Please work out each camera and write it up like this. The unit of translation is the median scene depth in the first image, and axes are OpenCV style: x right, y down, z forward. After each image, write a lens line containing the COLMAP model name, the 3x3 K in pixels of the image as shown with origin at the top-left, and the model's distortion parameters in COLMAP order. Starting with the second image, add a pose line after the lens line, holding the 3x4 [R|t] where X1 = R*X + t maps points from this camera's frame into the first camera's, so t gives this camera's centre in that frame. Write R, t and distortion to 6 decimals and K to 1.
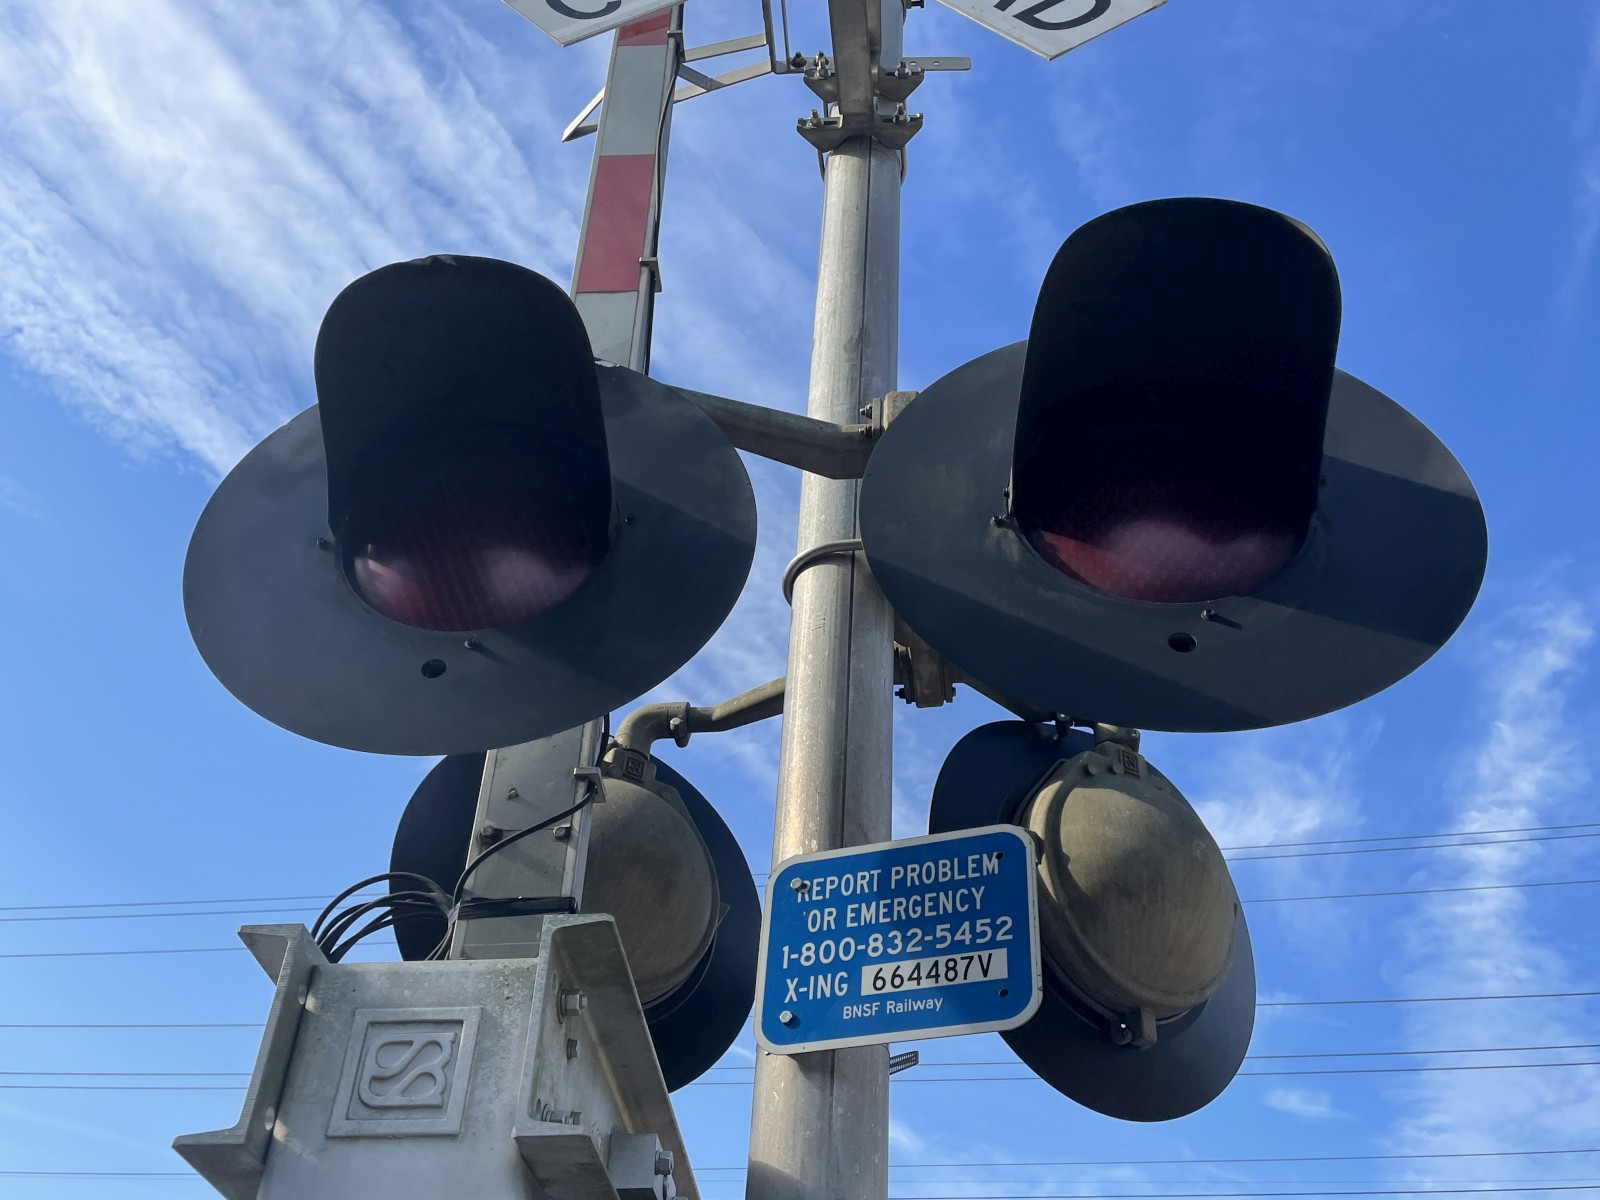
lens RADIAL K [[1394.7, 0, 821.6], [0, 1394.7, 614.1], [0, 0, 1]] dist [0.084763, -0.081499]
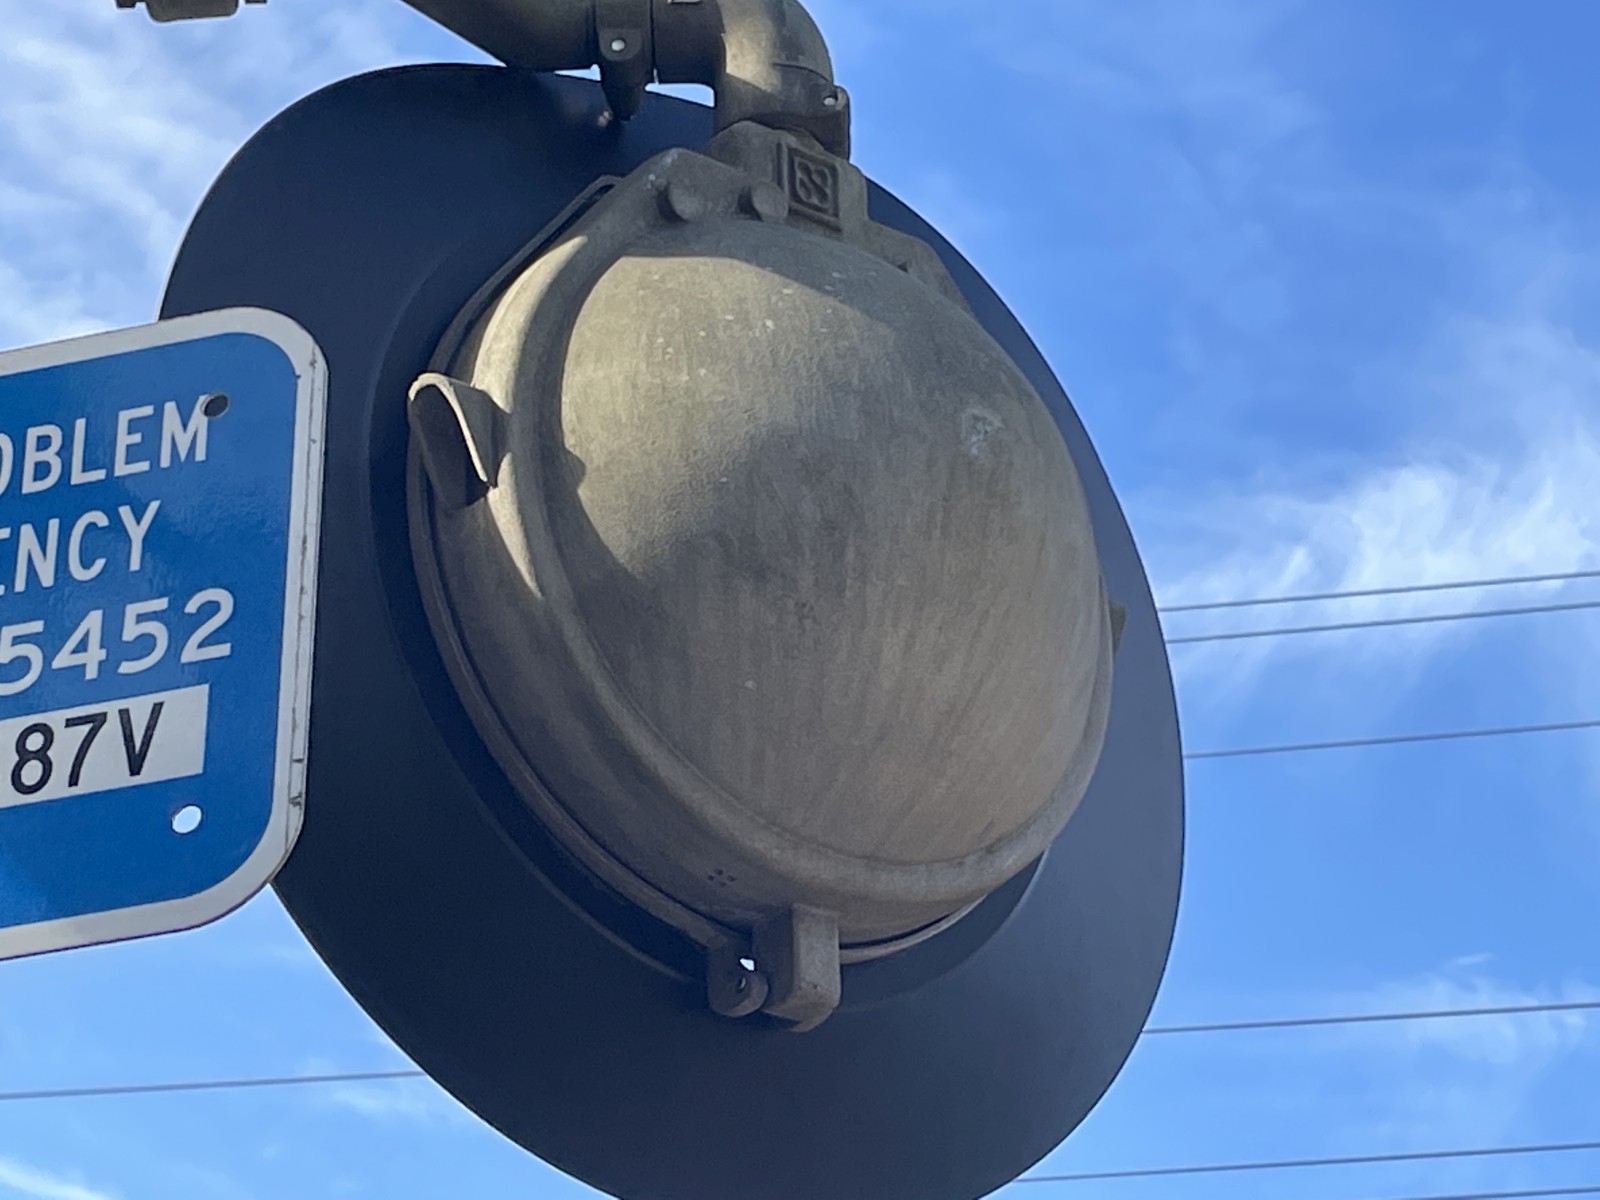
lens RADIAL K [[4112.6, 0, 796.3], [0, 4112.6, 588.3], [0, 0, 1]] dist [0.078915, 0.000000]
pose [[0.992765, -0.018423, 0.118654, 0.115293], [-0.000498, 0.987519, 0.157501, 0.054436], [-0.120074, -0.156420, 0.980365, 0.066685]]
